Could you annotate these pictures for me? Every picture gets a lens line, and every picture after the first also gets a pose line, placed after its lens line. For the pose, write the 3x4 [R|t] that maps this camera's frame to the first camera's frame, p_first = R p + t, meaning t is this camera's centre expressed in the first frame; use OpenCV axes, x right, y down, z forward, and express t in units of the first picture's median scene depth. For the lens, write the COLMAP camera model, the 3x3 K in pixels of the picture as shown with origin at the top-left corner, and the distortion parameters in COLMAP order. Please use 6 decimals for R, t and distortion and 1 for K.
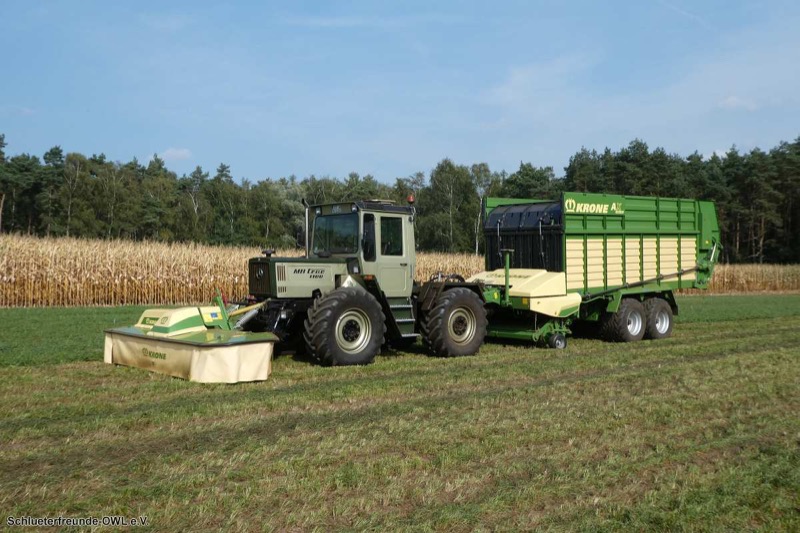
lens RADIAL K [[843.1, 0, 400.4], [0, 843.1, 259.8], [0, 0, 1]] dist [-0.087170, 0.000000]
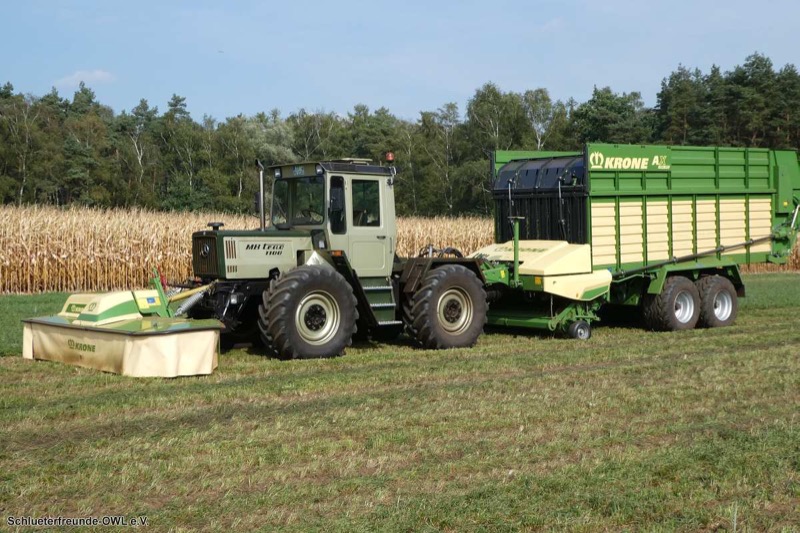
lens RADIAL K [[1201.0, 0, 400.0], [0, 1201.0, 270.8], [0, 0, 1]] dist [-0.089306, 0.000000]
pose [[0.999566, -0.009841, -0.027779, 0.044912], [0.010876, 0.999243, 0.037352, -0.004285], [0.027390, -0.037637, 0.998916, -0.141150]]
